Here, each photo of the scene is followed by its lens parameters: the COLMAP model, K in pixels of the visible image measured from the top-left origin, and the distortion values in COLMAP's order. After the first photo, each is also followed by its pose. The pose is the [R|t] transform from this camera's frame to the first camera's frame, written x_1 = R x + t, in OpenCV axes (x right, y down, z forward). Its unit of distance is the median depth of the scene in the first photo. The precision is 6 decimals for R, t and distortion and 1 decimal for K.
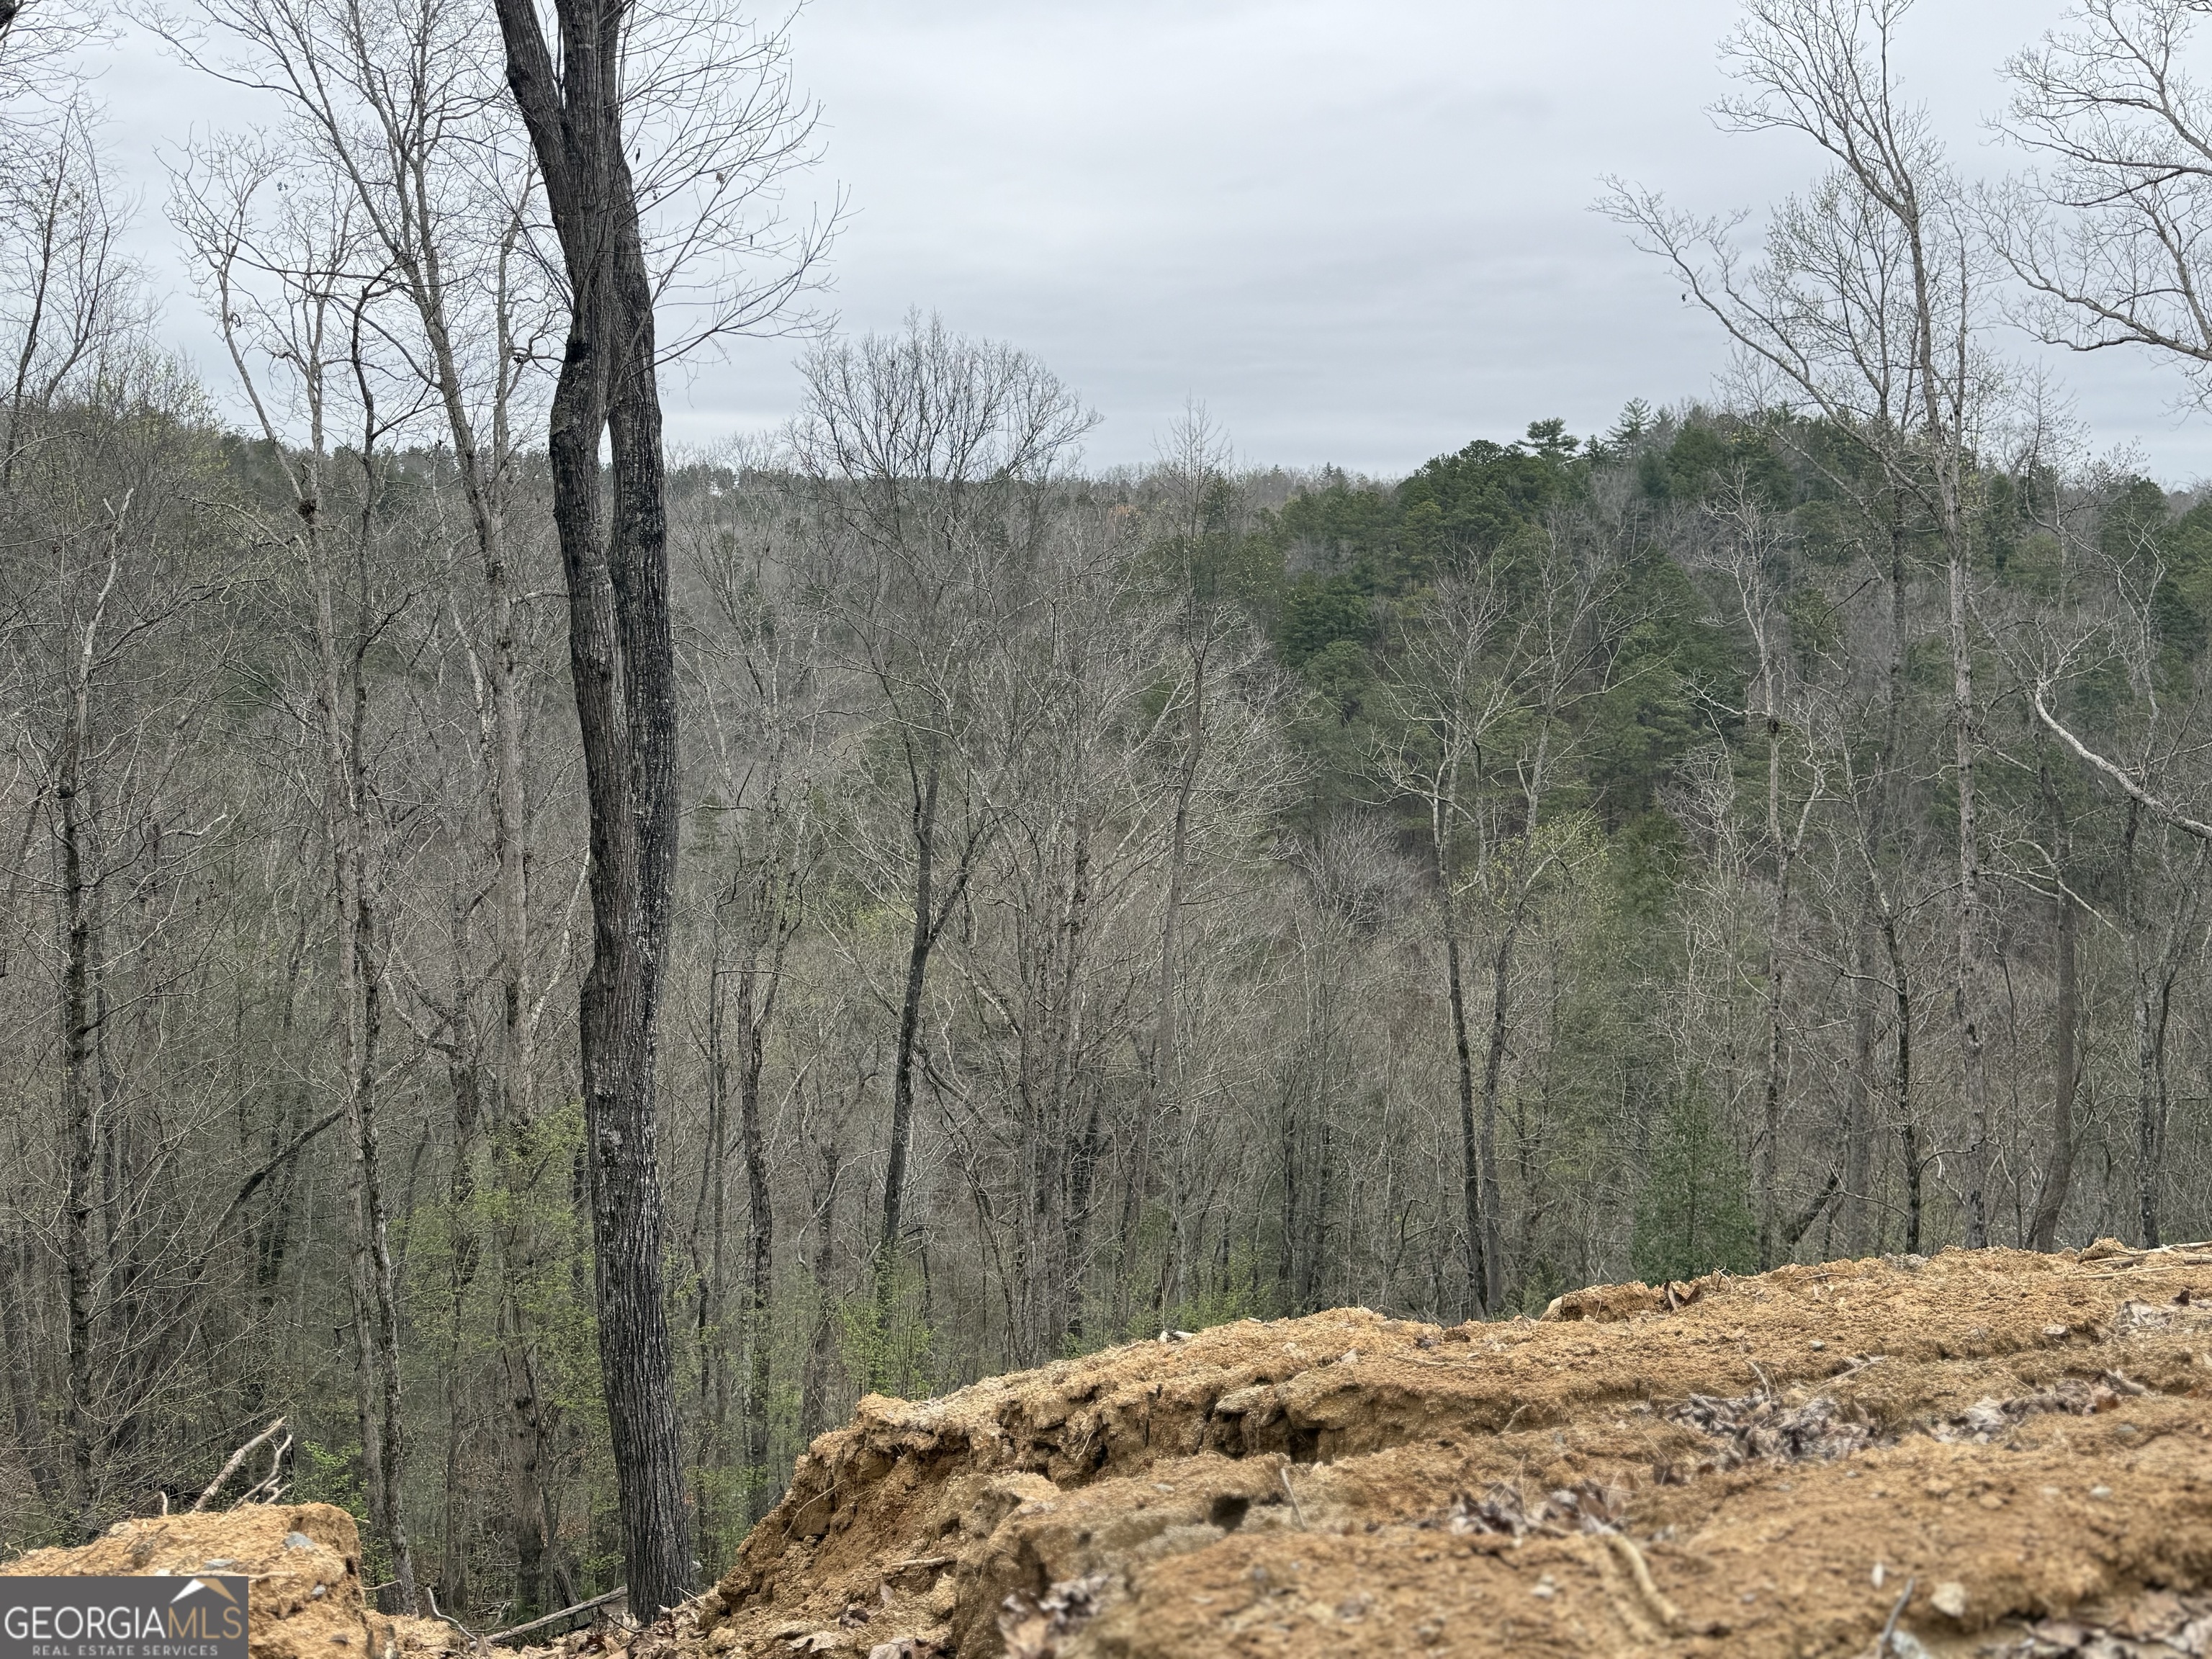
lens RADIAL K [[1969.1, 0, 1103.7], [0, 1969.1, 846.8], [0, 0, 1]] dist [0.050879, -0.079682]
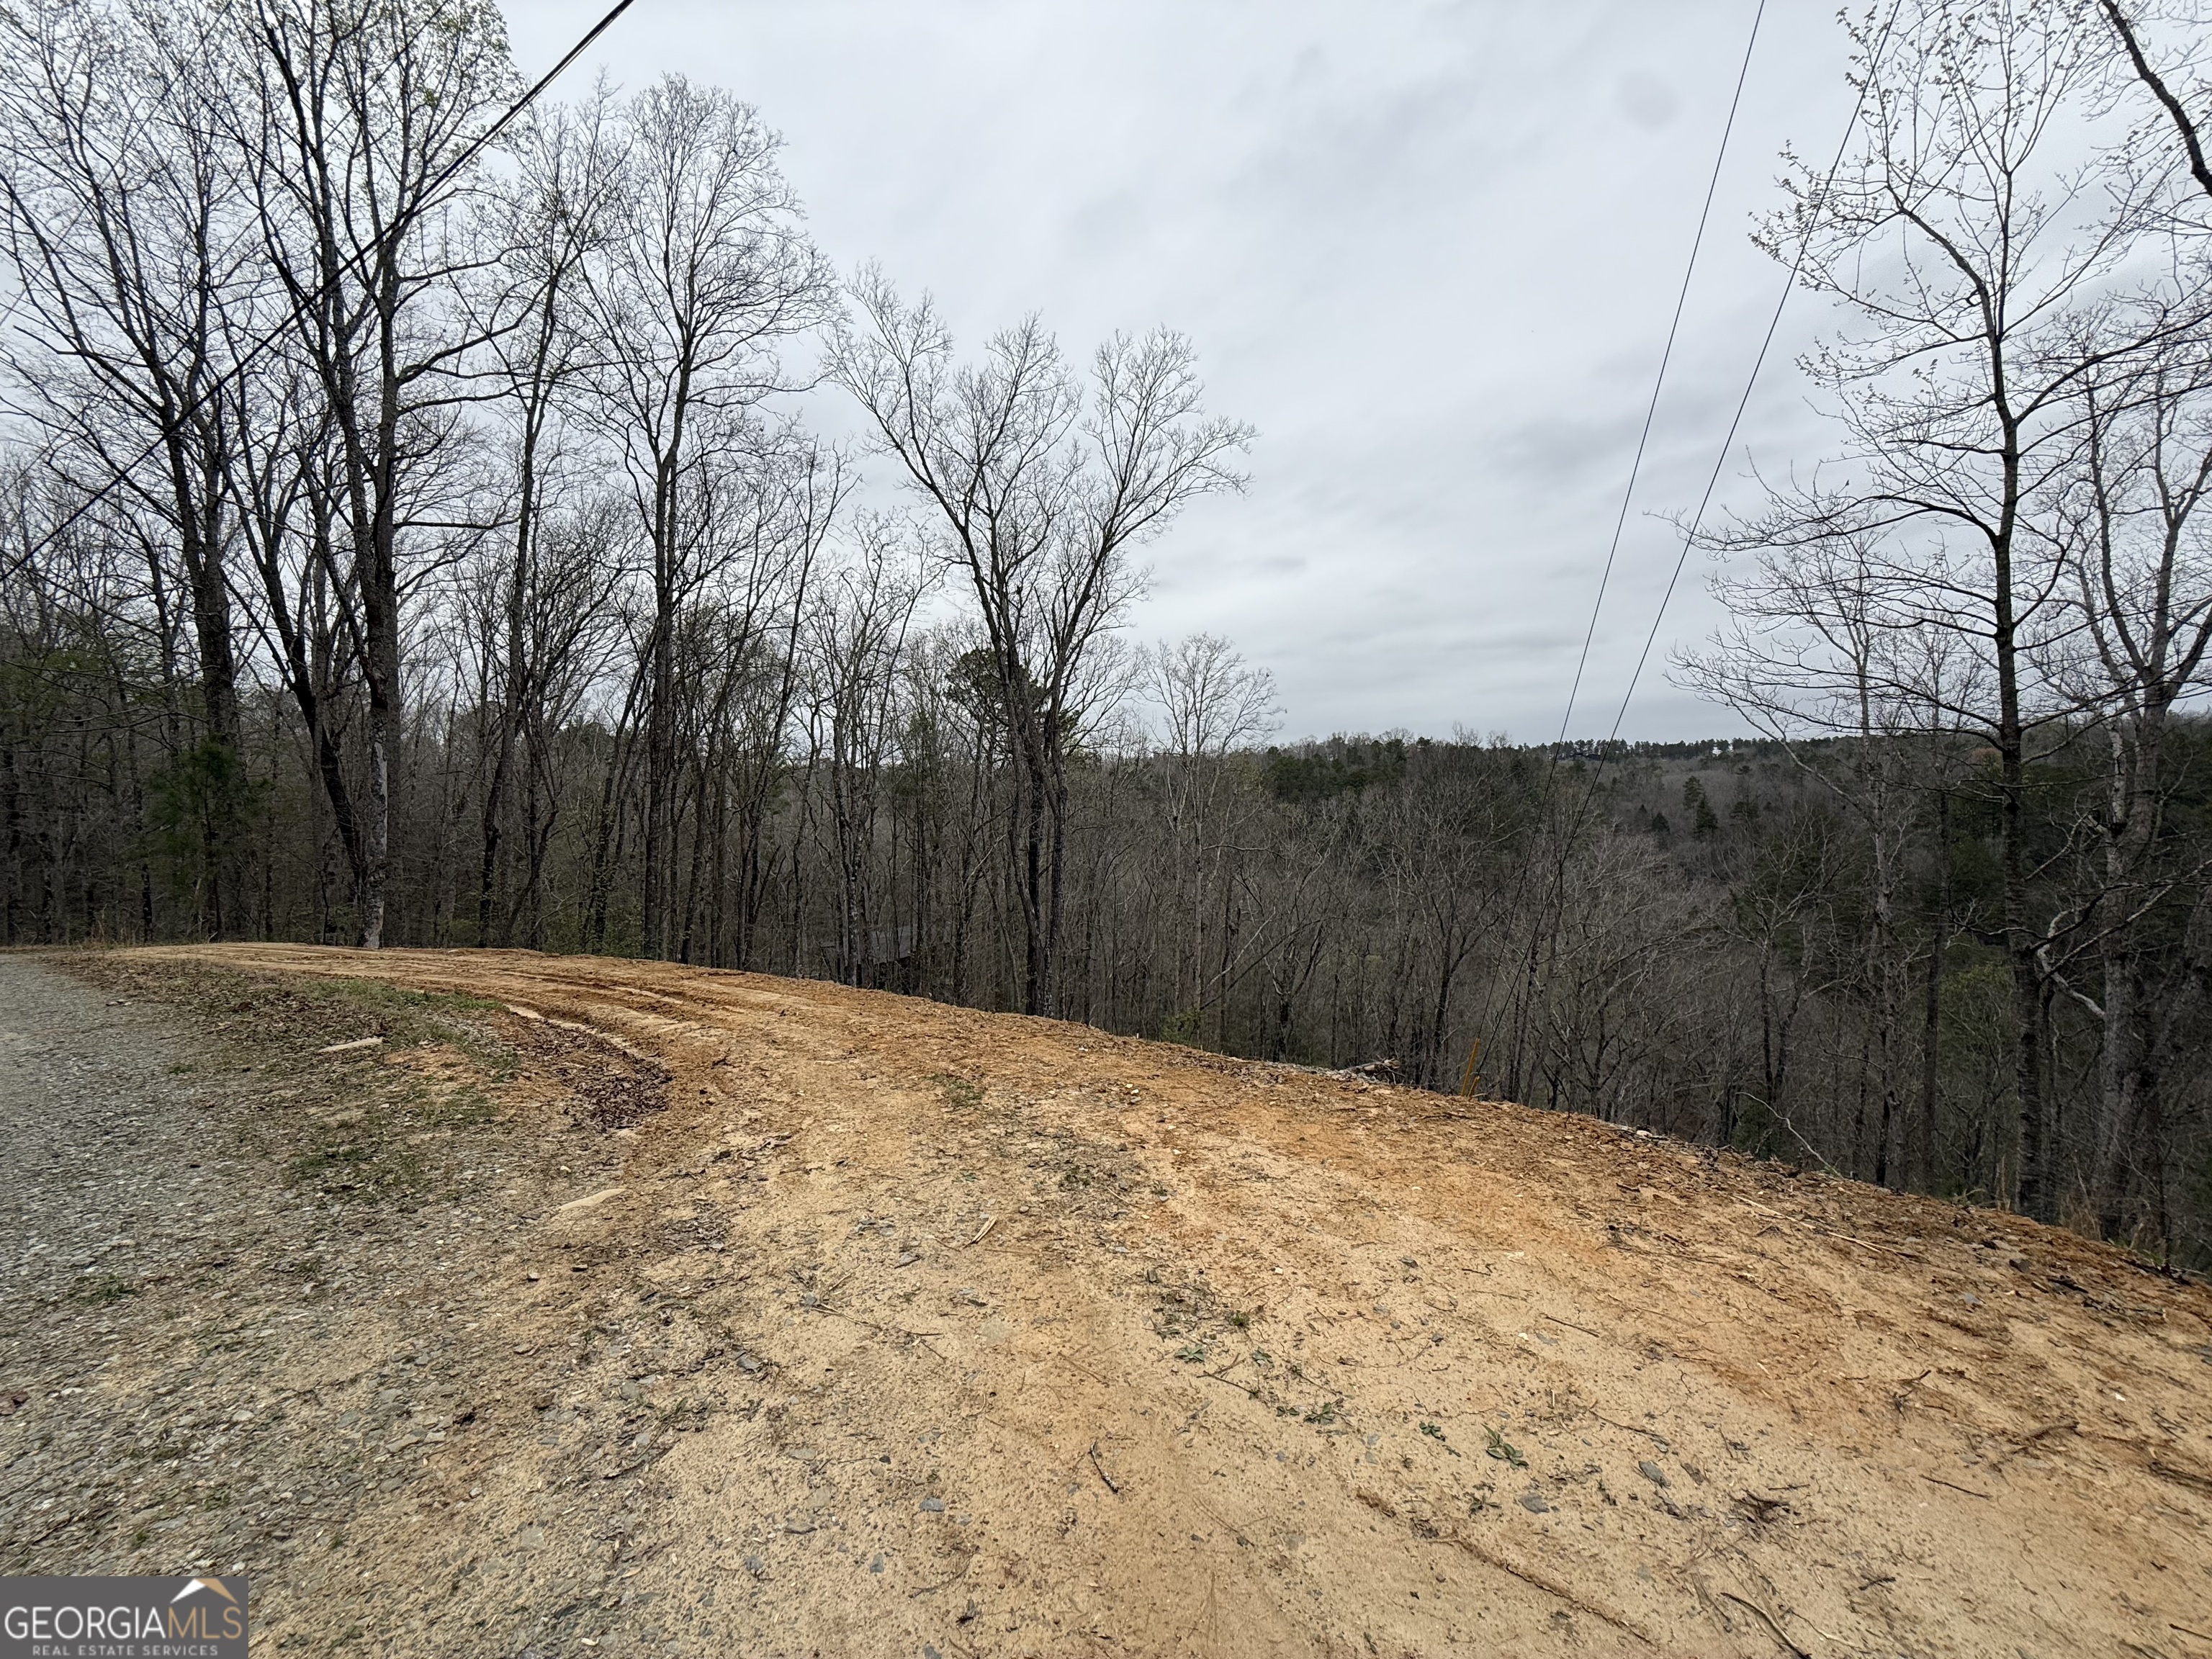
lens RADIAL K [[879.0, 0, 1109.0], [0, 879.0, 830.9], [0, 0, 1]] dist [0.000042, 0.000095]
pose [[0.685143, 0.004030, -0.728397, 0.118590], [-0.076227, 0.994891, -0.066196, -0.008493], [0.724409, 0.100878, 0.681950, -0.017080]]
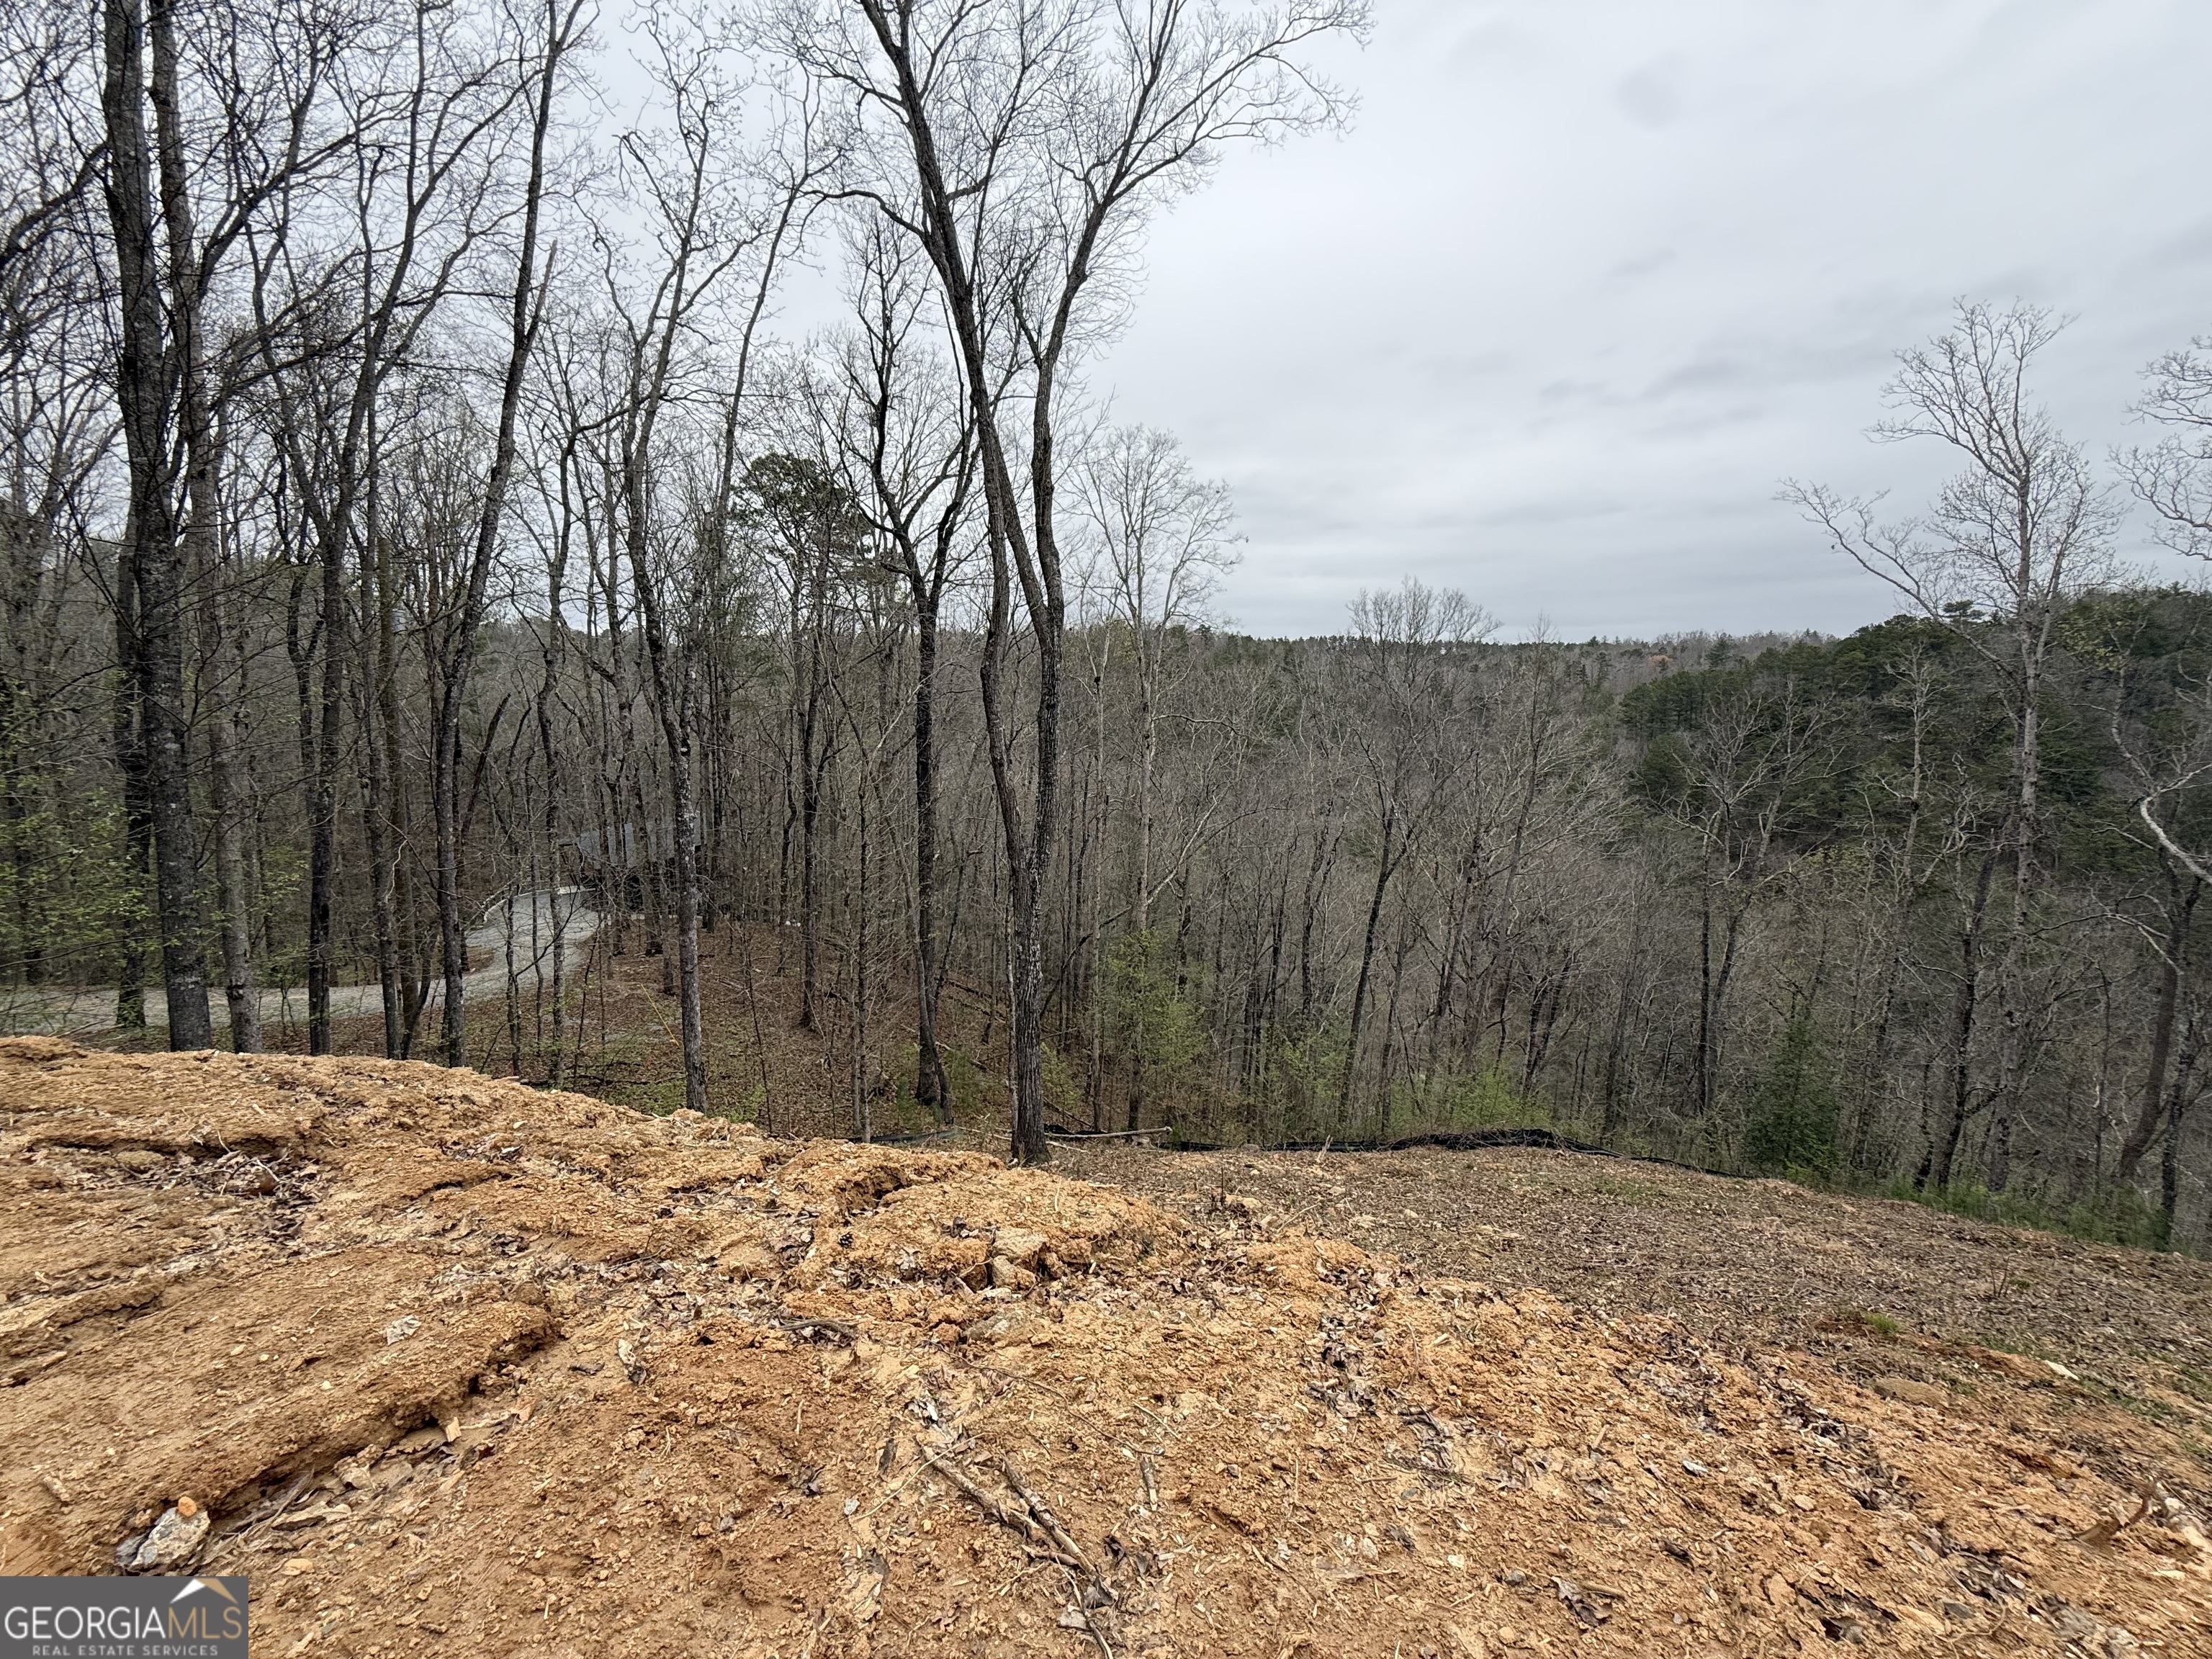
lens RADIAL K [[879.0, 0, 1106.7], [0, 879.0, 834.2], [0, 0, 1]] dist [0.000042, 0.000095]
pose [[0.848736, 0.091653, -0.520813, 0.041323], [-0.077723, 0.995791, 0.048580, -0.005766], [0.523073, -0.000752, 0.852287, 0.011328]]
